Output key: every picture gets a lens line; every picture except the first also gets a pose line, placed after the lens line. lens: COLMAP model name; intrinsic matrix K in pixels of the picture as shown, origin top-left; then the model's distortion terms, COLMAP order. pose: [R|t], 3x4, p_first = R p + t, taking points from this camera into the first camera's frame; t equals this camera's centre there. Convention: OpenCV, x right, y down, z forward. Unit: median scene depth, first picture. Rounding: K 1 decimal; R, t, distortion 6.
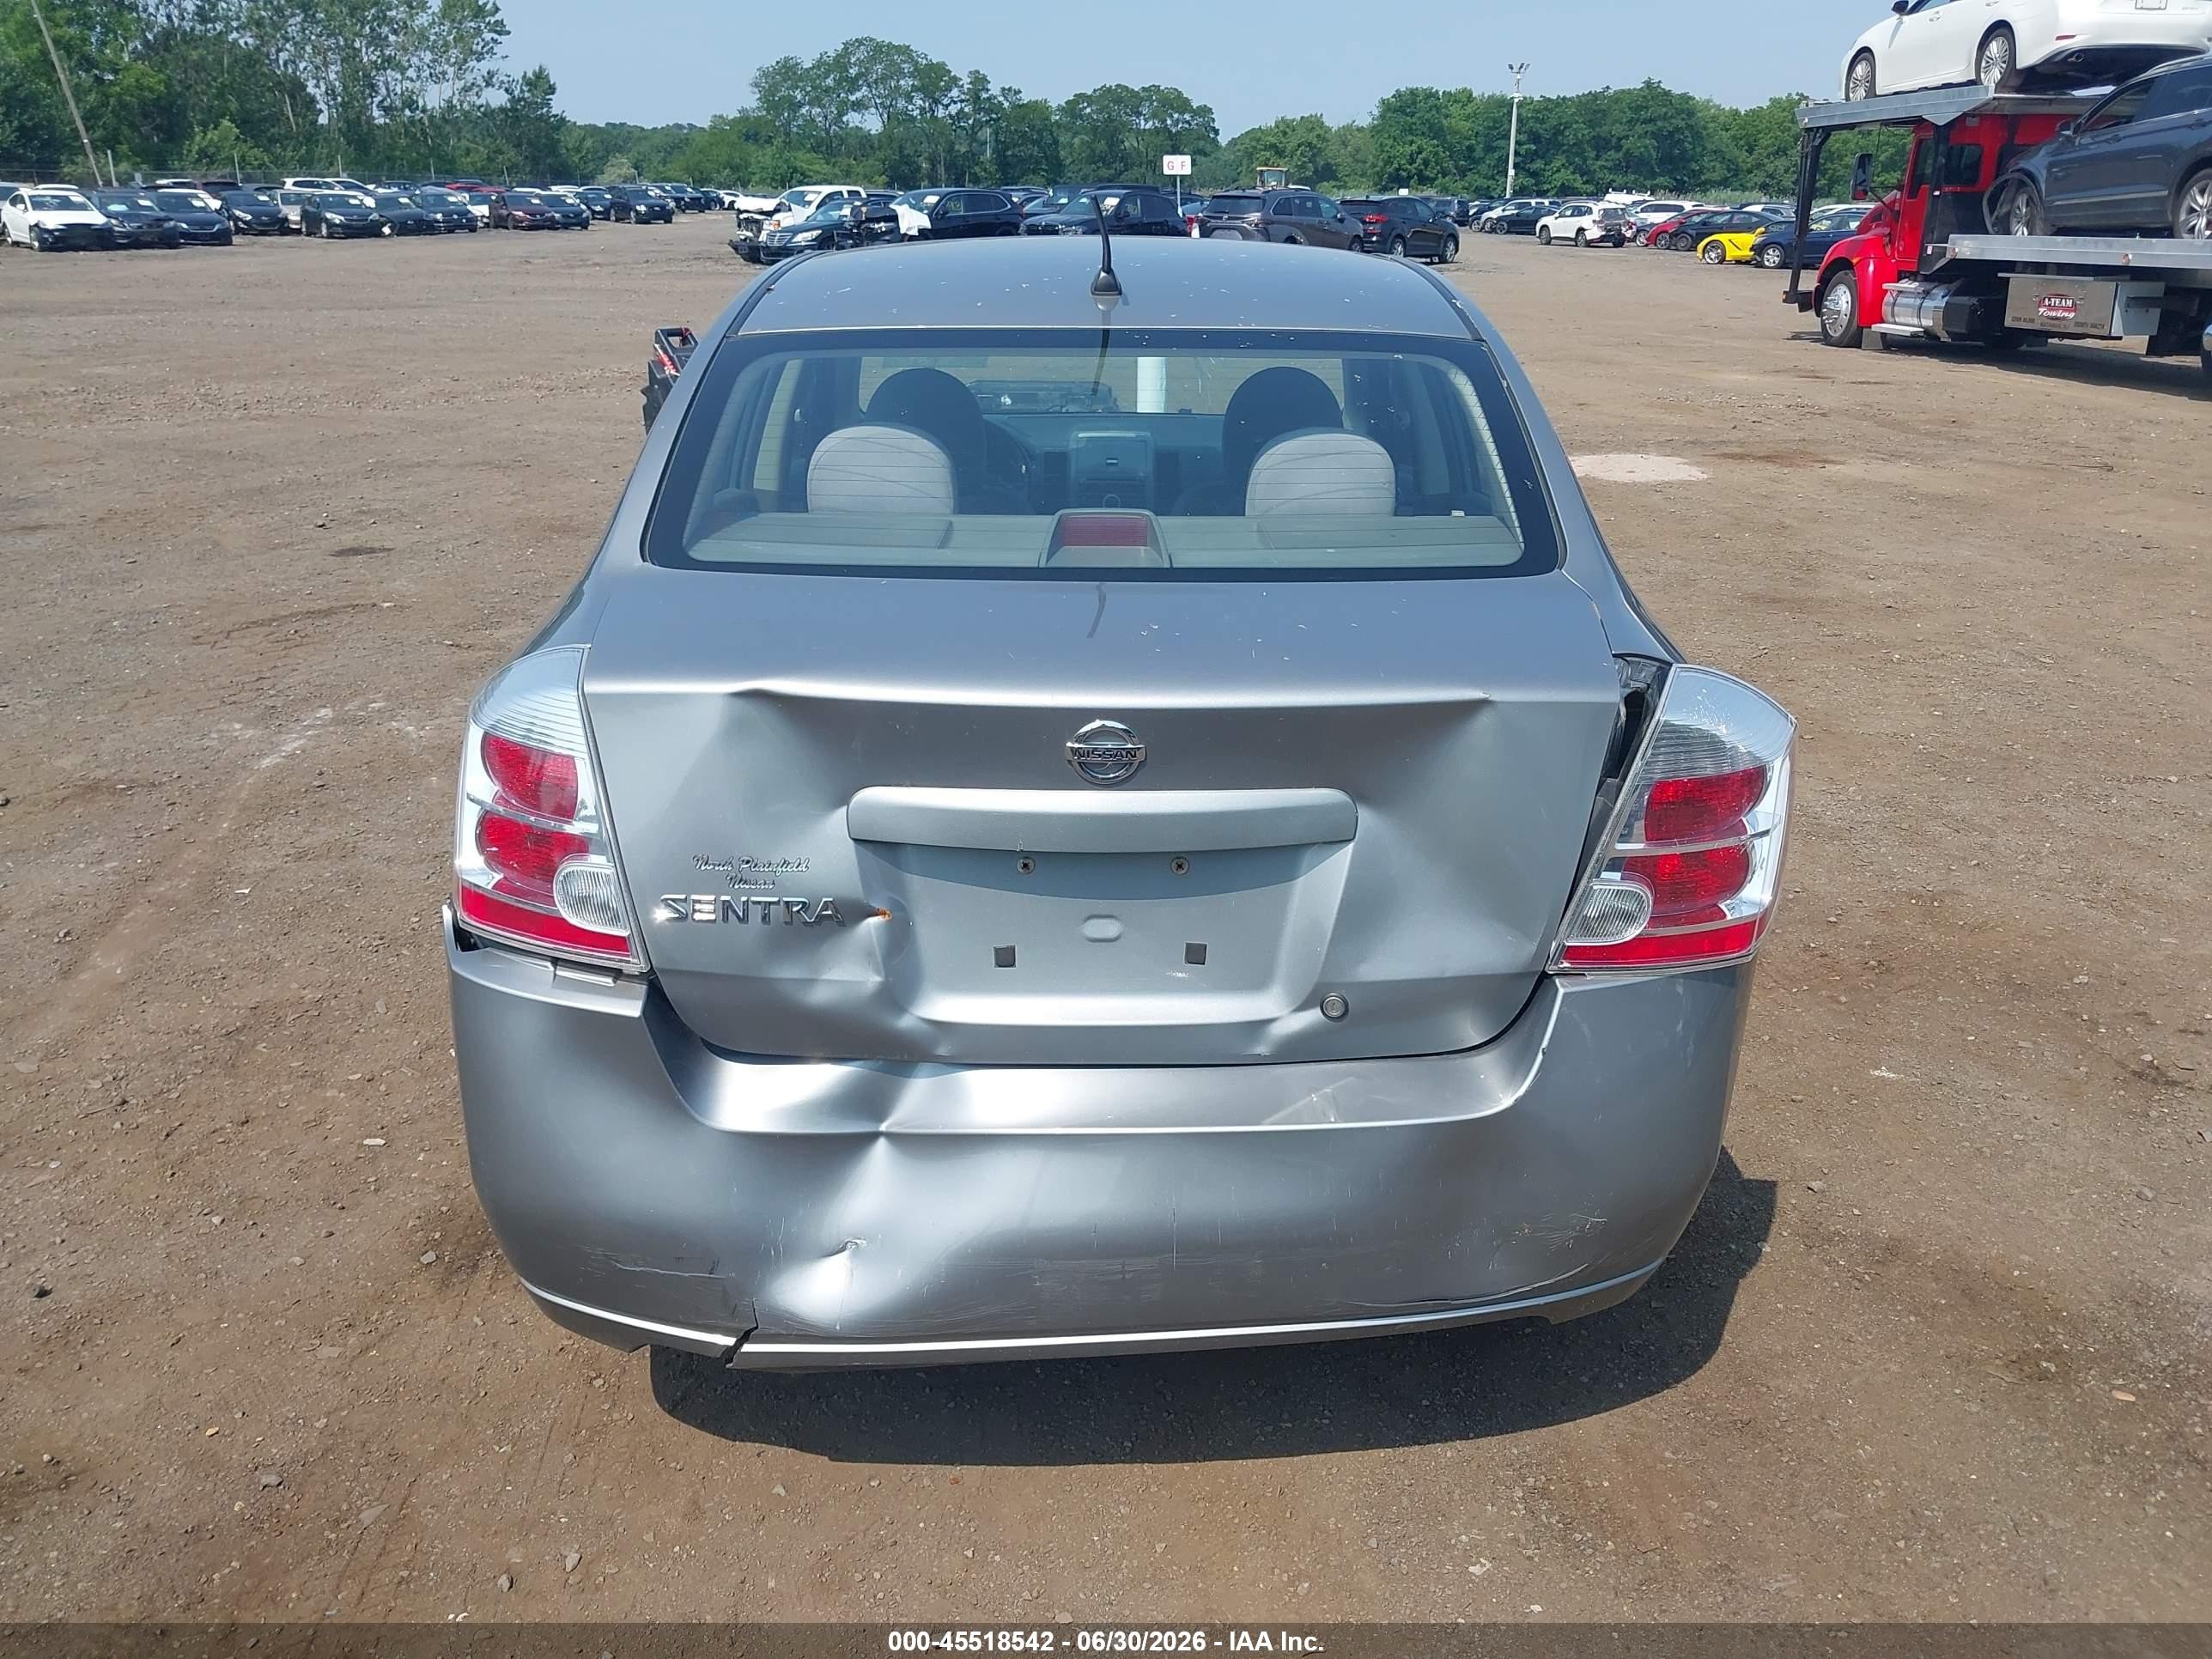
lens RADIAL K [[1800.5, 0, 1106.0], [0, 1800.5, 869.8], [0, 0, 1]] dist [-0.004046, 0.008278]
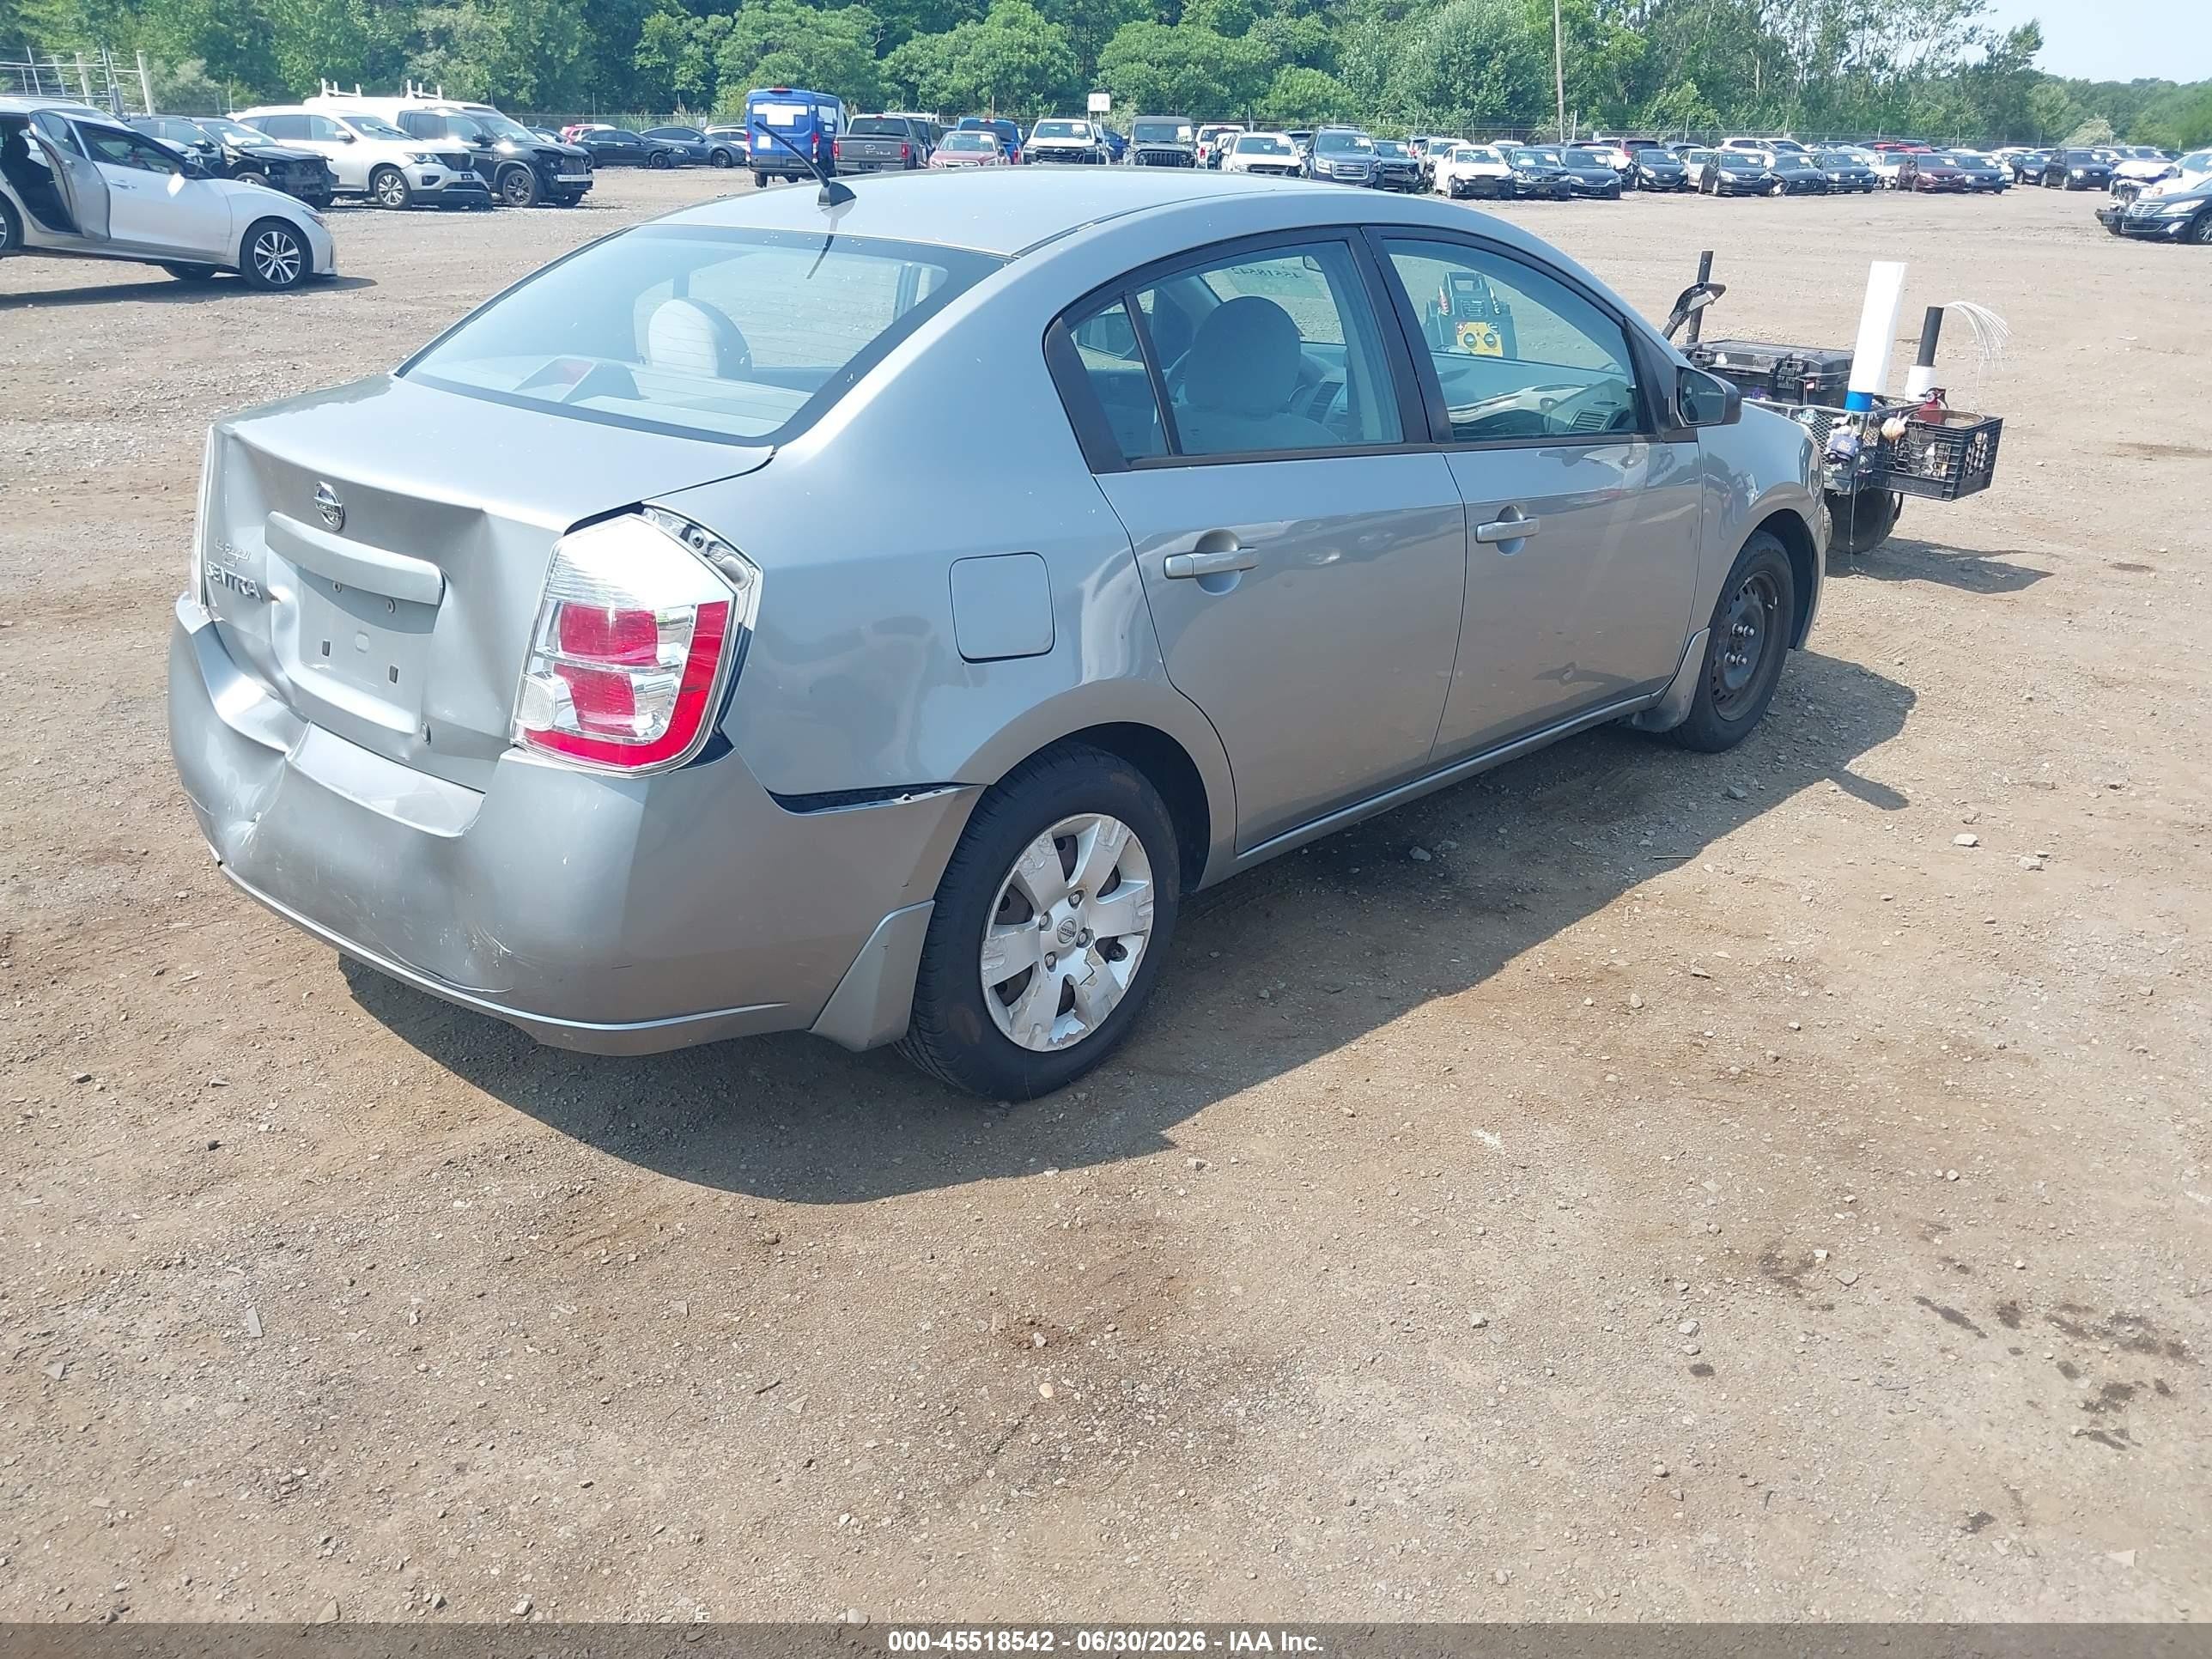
lens RADIAL K [[1821.1, 0, 1066.4], [0, 1821.1, 829.3], [0, 0, 1]] dist [0.002473, -0.005473]
pose [[0.710426, 0.255418, -0.655787, 0.283962], [-0.258919, 0.961321, 0.093926, -0.021455], [0.654413, 0.103068, 0.749080, 0.067371]]
